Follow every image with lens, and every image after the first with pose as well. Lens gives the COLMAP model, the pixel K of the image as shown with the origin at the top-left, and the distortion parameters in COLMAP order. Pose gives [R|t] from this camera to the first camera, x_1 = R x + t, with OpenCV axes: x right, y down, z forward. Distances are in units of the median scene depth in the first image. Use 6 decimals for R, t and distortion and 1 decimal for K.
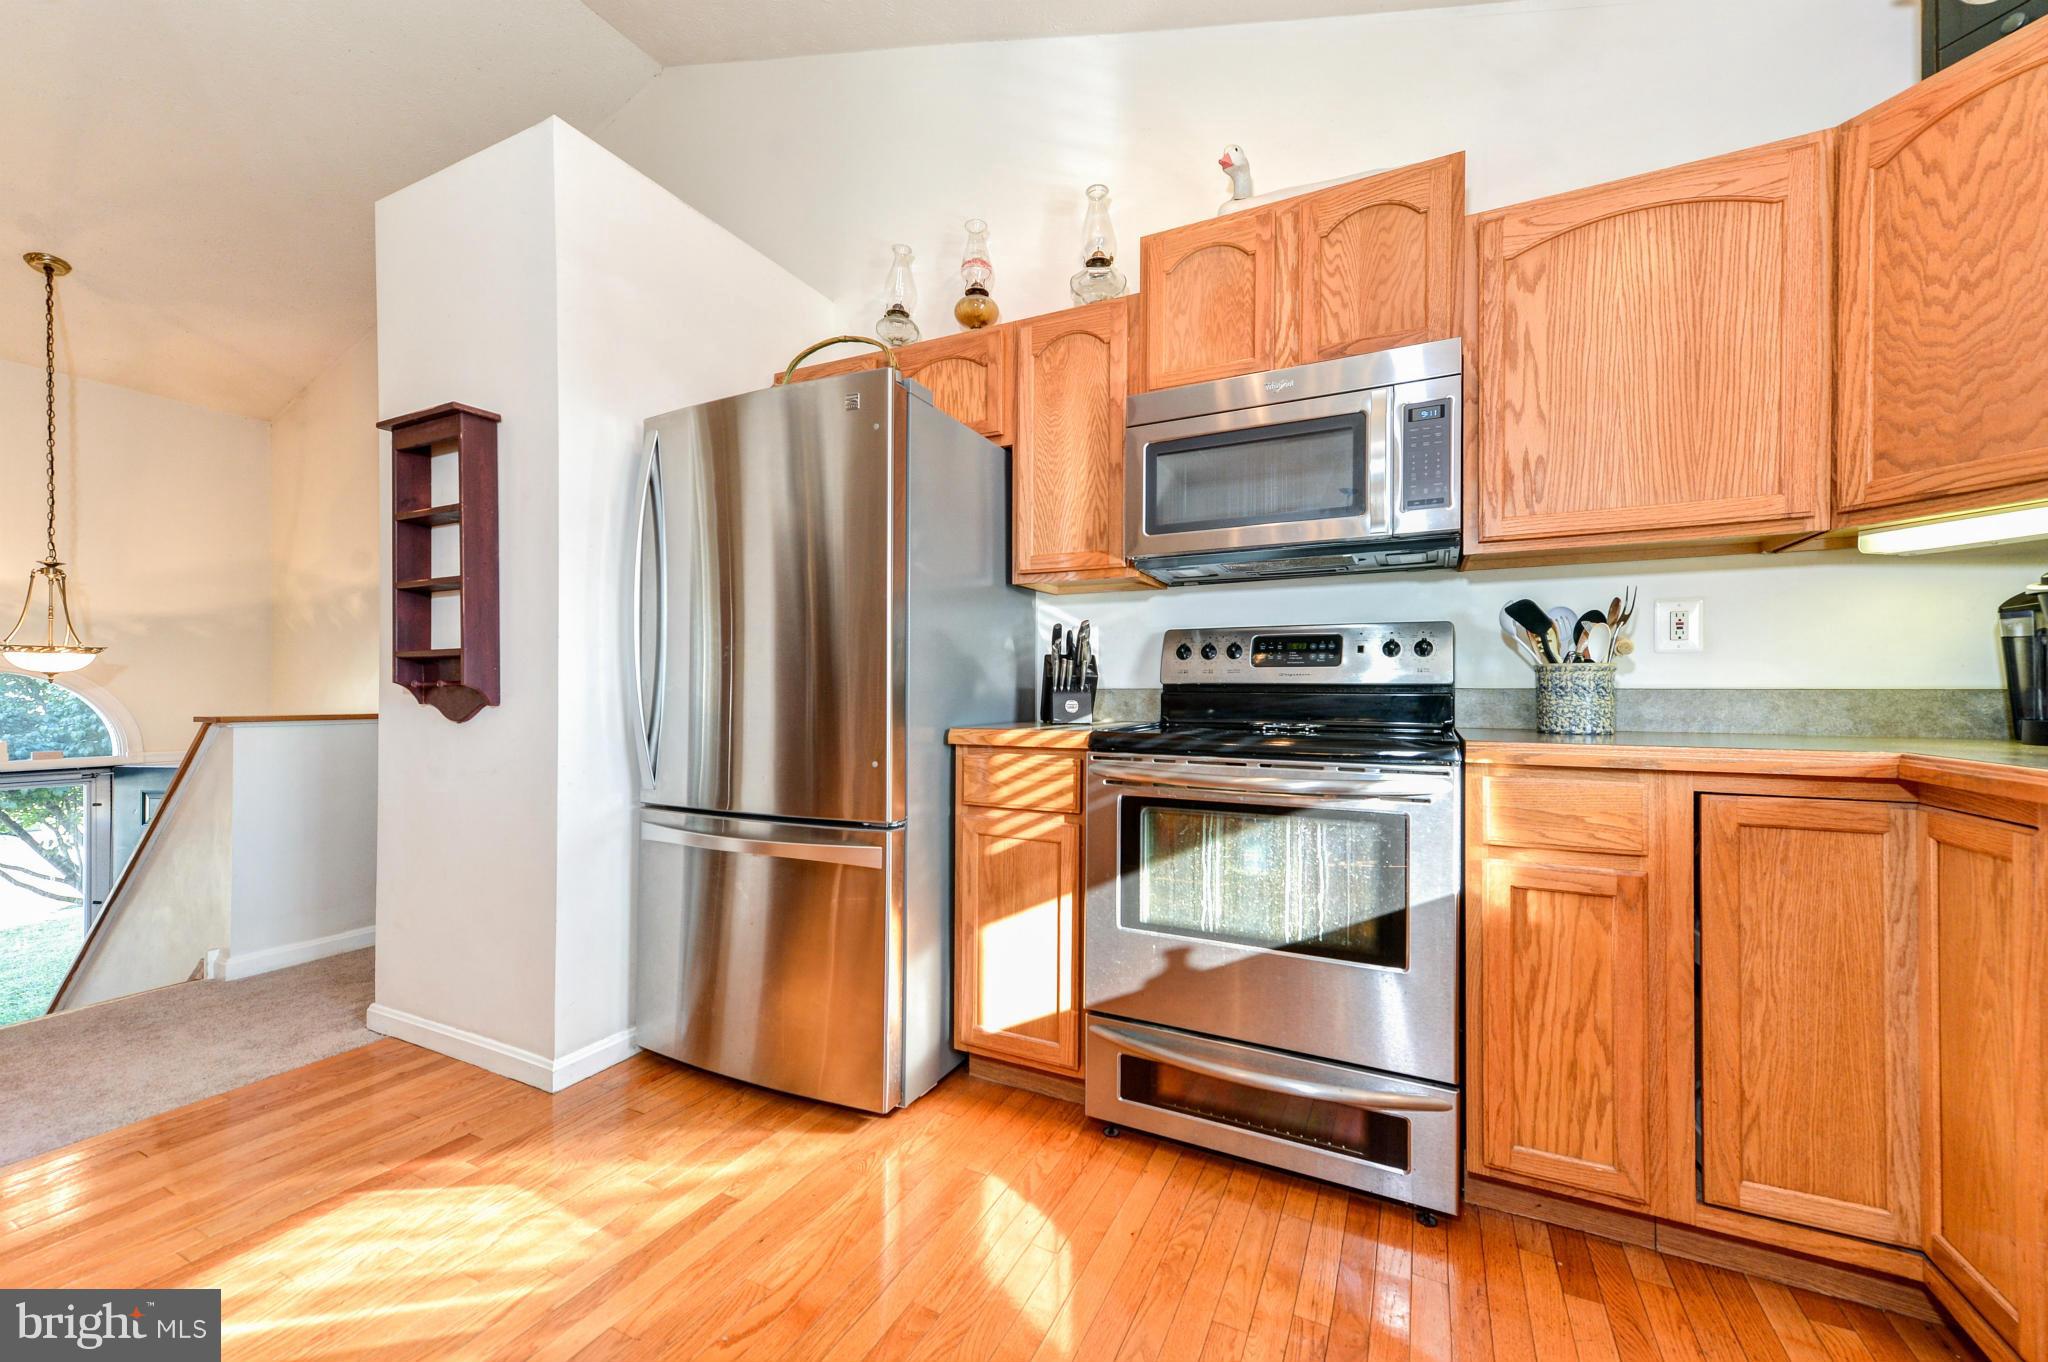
lens RADIAL K [[803.6, 0, 1024.0], [0, 803.6, 665.4], [0, 0, 1]] dist [0.010582, 0.000192]
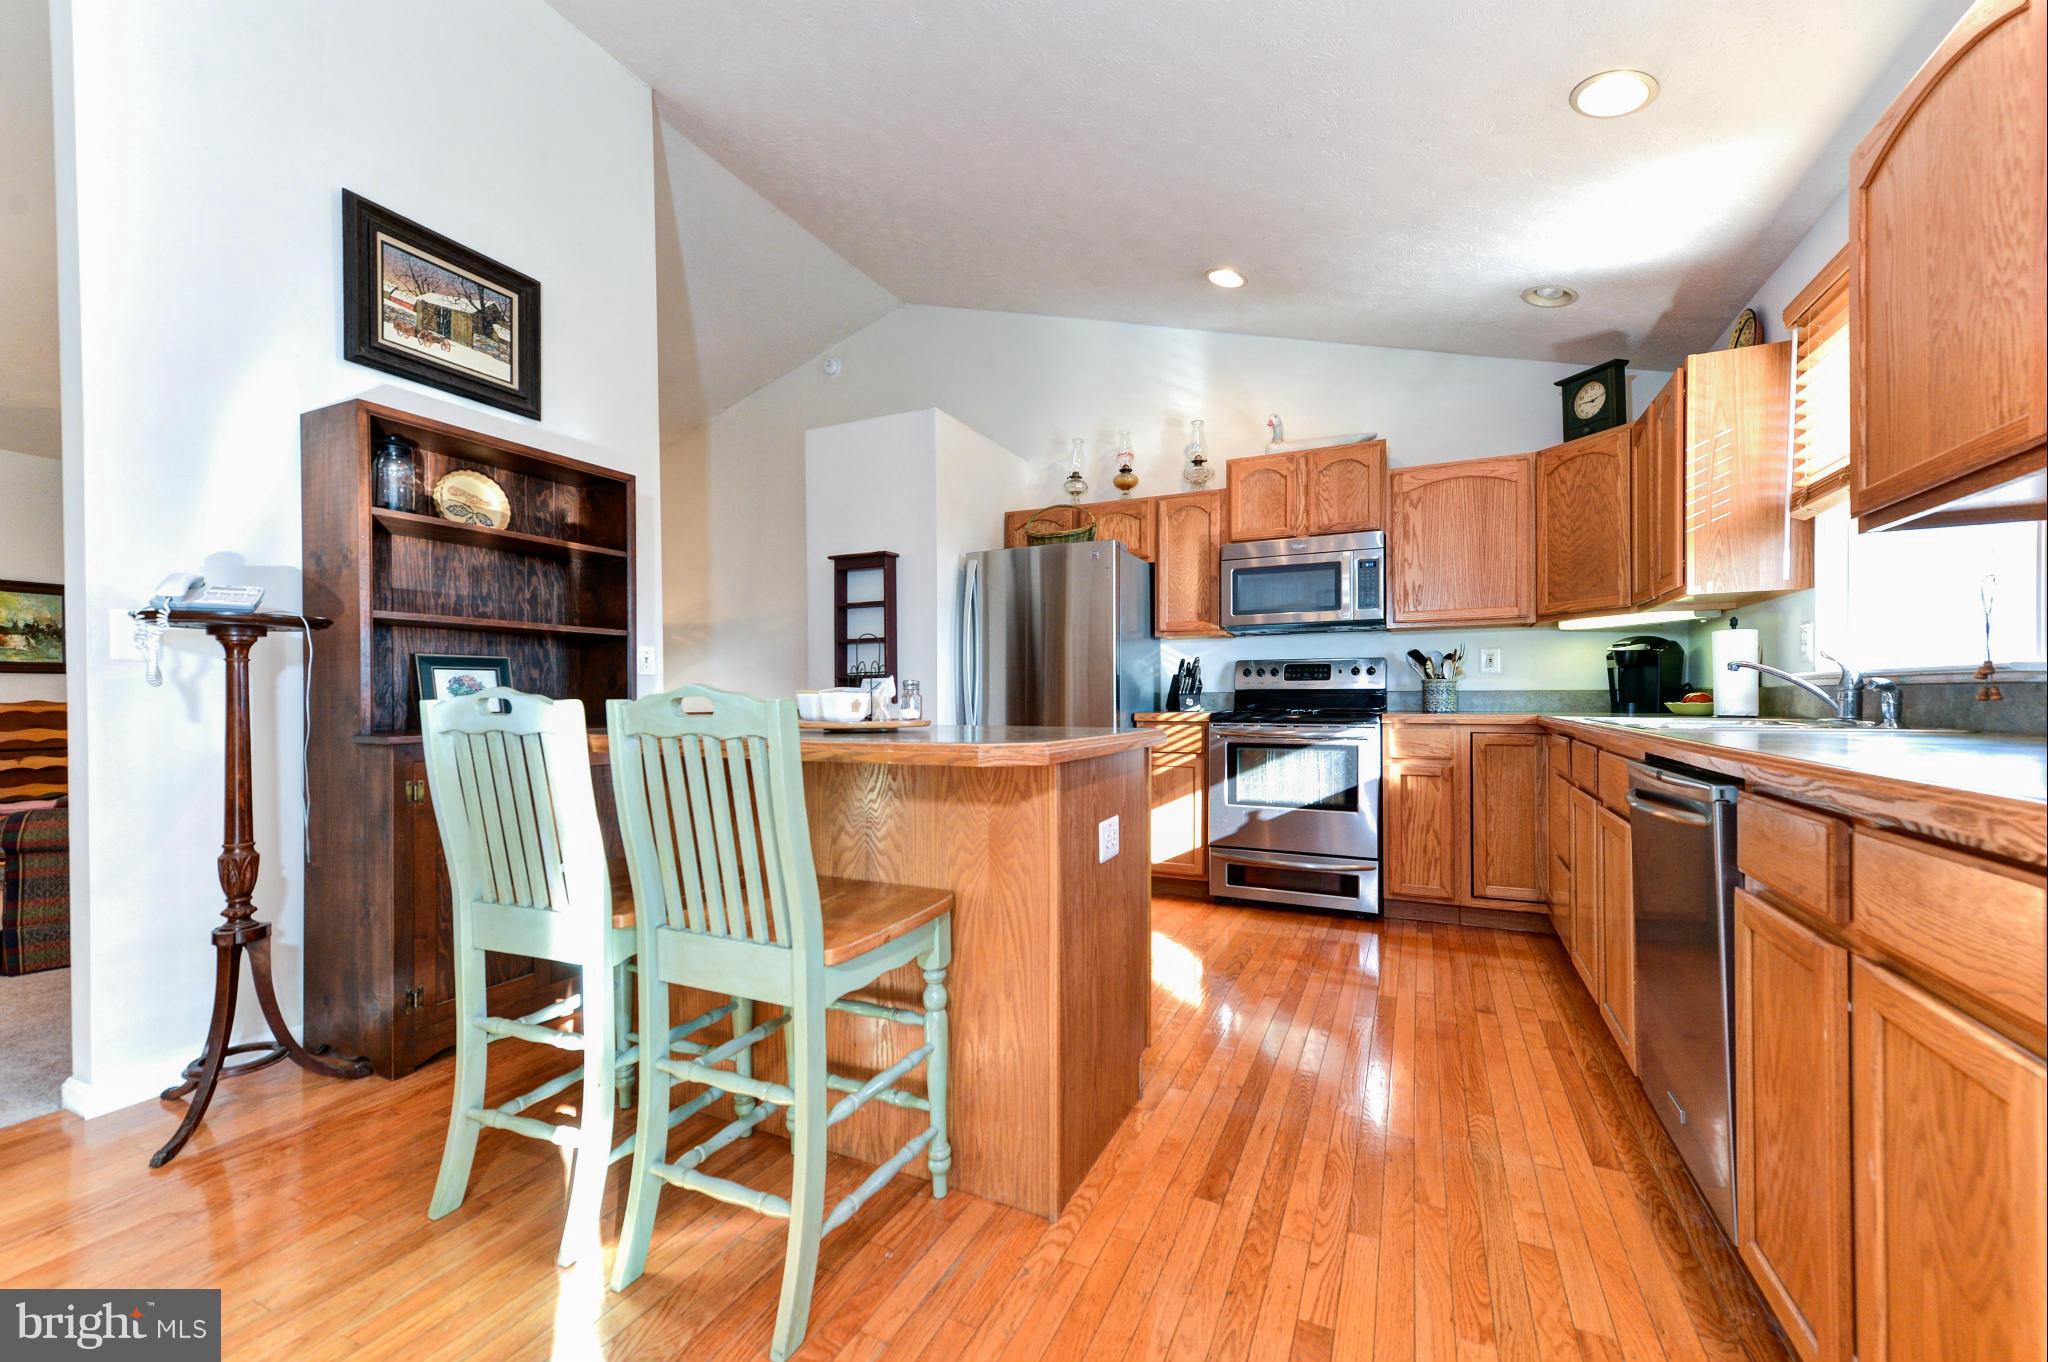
lens RADIAL K [[803.6, 0, 1024.0], [0, 803.6, 665.4], [0, 0, 1]] dist [0.010582, 0.000192]
pose [[0.999978, -0.004992, -0.004295, -0.399127], [0.004968, 0.999972, -0.005612, -0.031933], [0.004322, 0.005590, 0.999975, -1.115490]]
